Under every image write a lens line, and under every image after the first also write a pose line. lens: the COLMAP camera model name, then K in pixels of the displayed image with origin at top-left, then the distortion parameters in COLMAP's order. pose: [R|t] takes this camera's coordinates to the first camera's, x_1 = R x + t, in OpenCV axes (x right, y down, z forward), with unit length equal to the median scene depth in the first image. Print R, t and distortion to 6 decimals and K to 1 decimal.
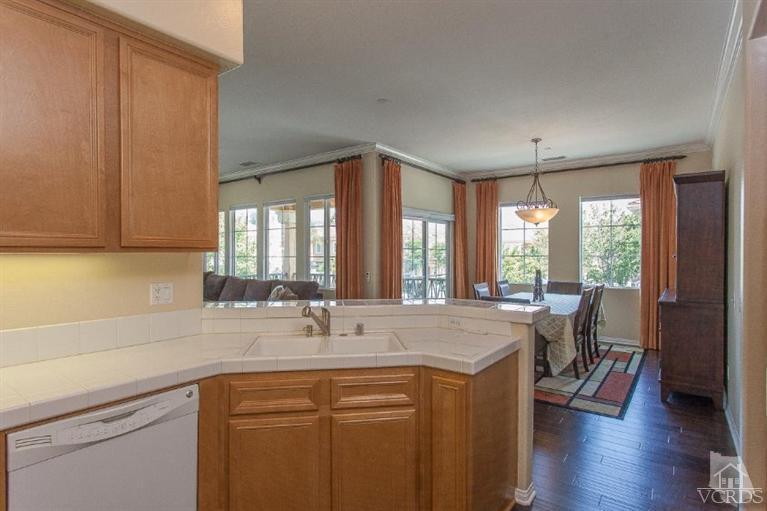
lens RADIAL K [[408.0, 0, 382.7], [0, 408.0, 252.6], [0, 0, 1]] dist [-0.008517, 0.001920]
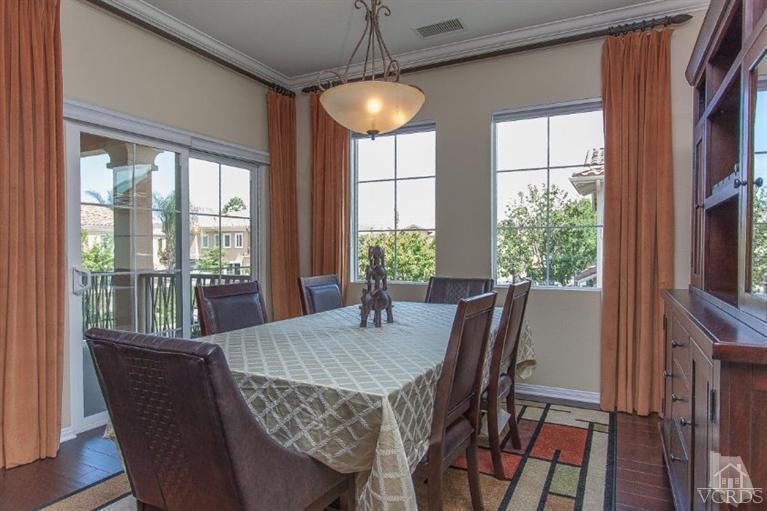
lens RADIAL K [[462.5, 0, 384.5], [0, 462.5, 255.2], [0, 0, 1]] dist [-0.000440, -0.001509]
pose [[0.986818, -0.002564, 0.161814, 0.255718], [0.000863, 0.999944, 0.010579, 0.036765], [-0.161832, -0.010300, 0.986764, 0.443434]]
